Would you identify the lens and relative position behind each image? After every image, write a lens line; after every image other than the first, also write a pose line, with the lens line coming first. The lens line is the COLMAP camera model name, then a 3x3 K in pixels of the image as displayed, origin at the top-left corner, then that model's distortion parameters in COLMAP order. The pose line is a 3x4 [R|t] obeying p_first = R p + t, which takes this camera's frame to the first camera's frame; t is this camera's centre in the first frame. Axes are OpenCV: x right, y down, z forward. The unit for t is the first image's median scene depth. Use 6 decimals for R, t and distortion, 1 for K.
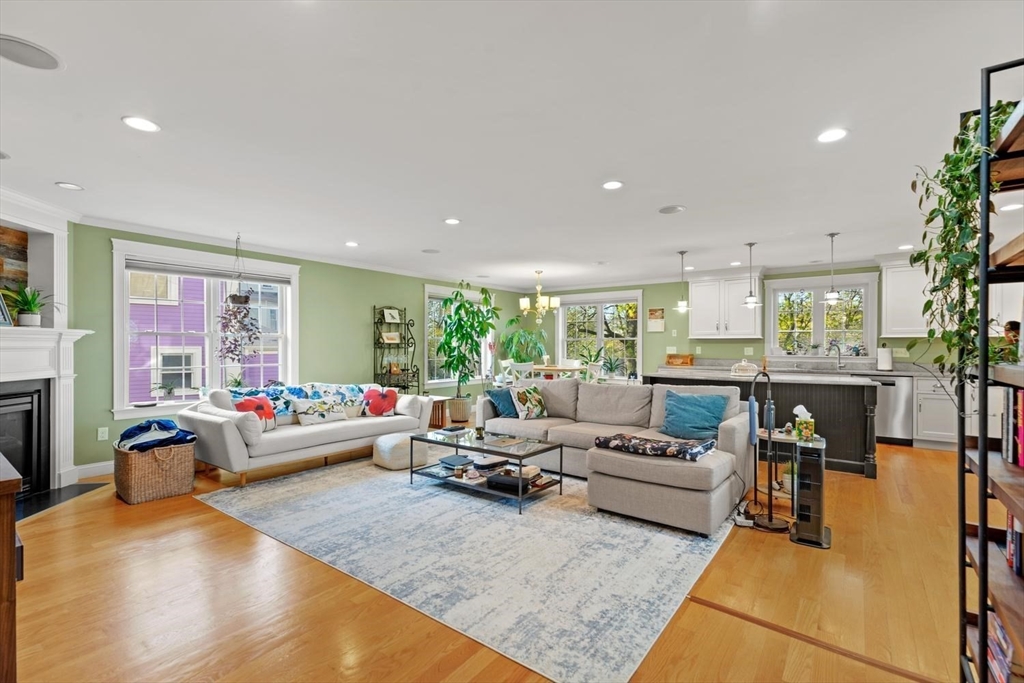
lens RADIAL K [[458.9, 0, 512.0], [0, 458.9, 341.5], [0, 0, 1]] dist [0.001756, 0.000087]
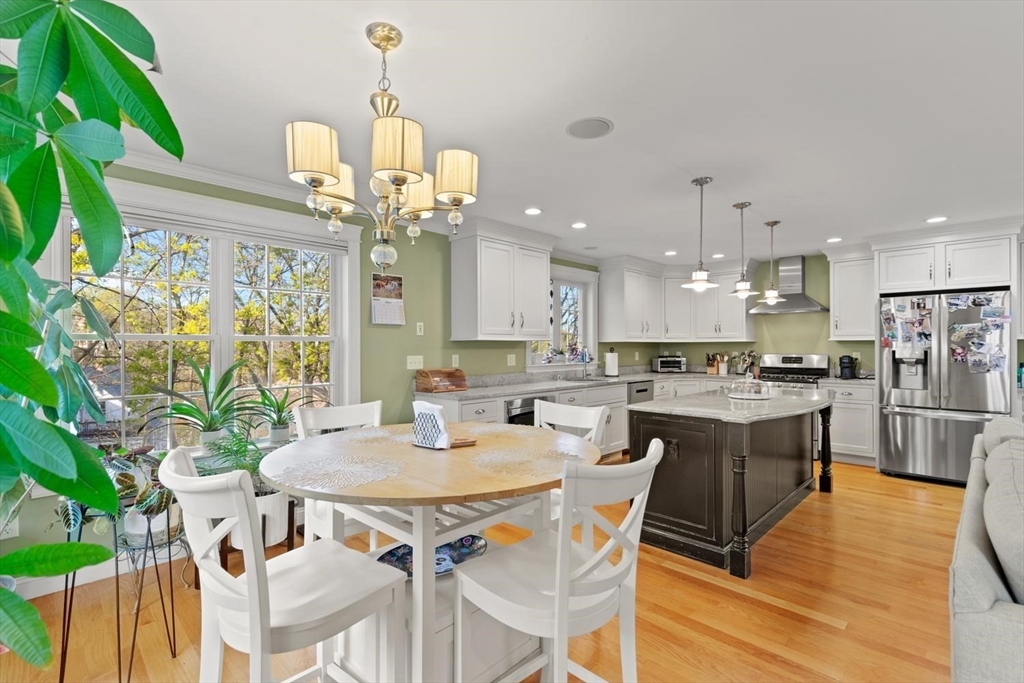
lens RADIAL K [[468.5, 0, 509.4], [0, 468.5, 344.6], [0, 0, 1]] dist [0.001495, 0.000299]
pose [[0.141024, 0.000673, 0.990006, -0.221182], [-0.005214, 0.999986, 0.000063, -0.001953], [-0.989992, -0.005171, 0.141025, 1.243649]]
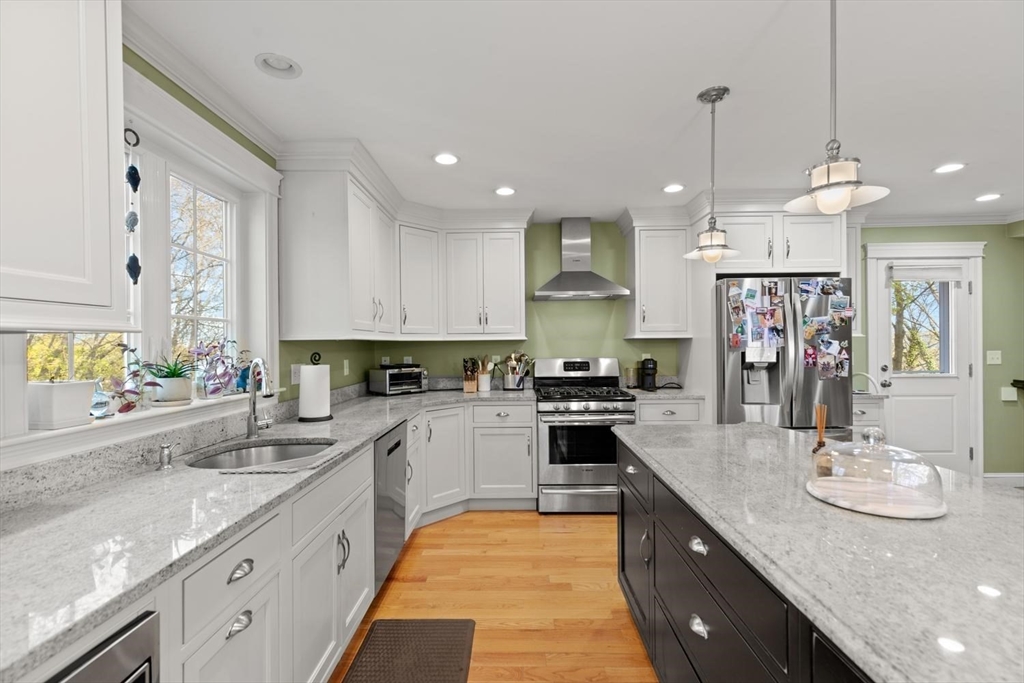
lens RADIAL K [[458.3, 0, 509.5], [0, 458.3, 347.0], [0, 0, 1]] dist [0.004063, 0.000282]
pose [[-0.587485, -0.002218, 0.809232, 0.426512], [0.001097, 0.999993, 0.003537, -0.003601], [-0.809234, 0.002965, -0.587479, 1.275898]]
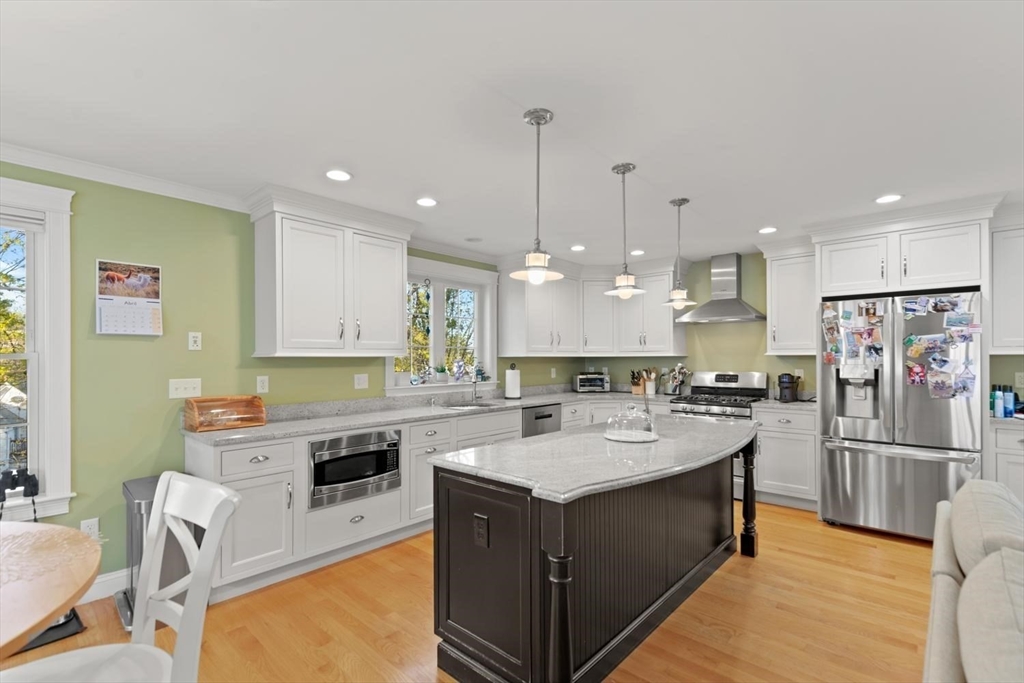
lens RADIAL K [[464.6, 0, 511.6], [0, 464.6, 355.4], [0, 0, 1]] dist [0.002339, 0.000096]
pose [[0.098654, 0.002127, 0.995119, 0.014844], [-0.004017, 0.999990, -0.001739, -0.010753], [-0.995114, -0.003826, 0.098662, 1.069184]]
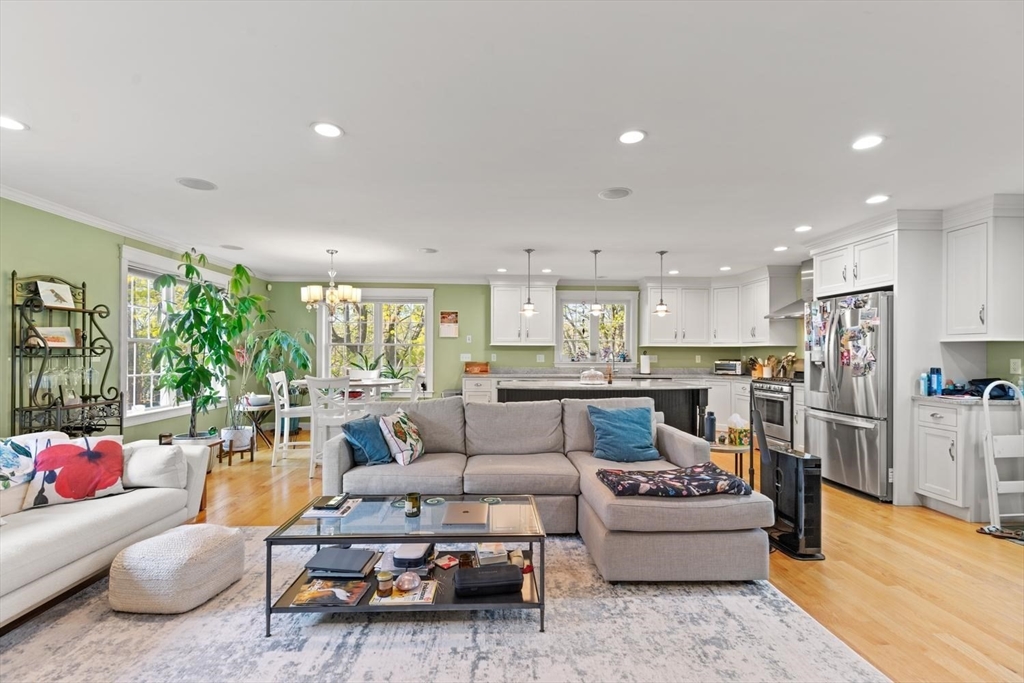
lens RADIAL K [[458.3, 0, 509.5], [0, 458.3, 347.0], [0, 0, 1]] dist [0.004063, 0.000282]
pose [[0.774361, 0.009532, 0.632672, -0.252312], [-0.008807, 0.999952, -0.004286, 0.001372], [-0.632683, -0.002253, 0.774408, 0.347778]]
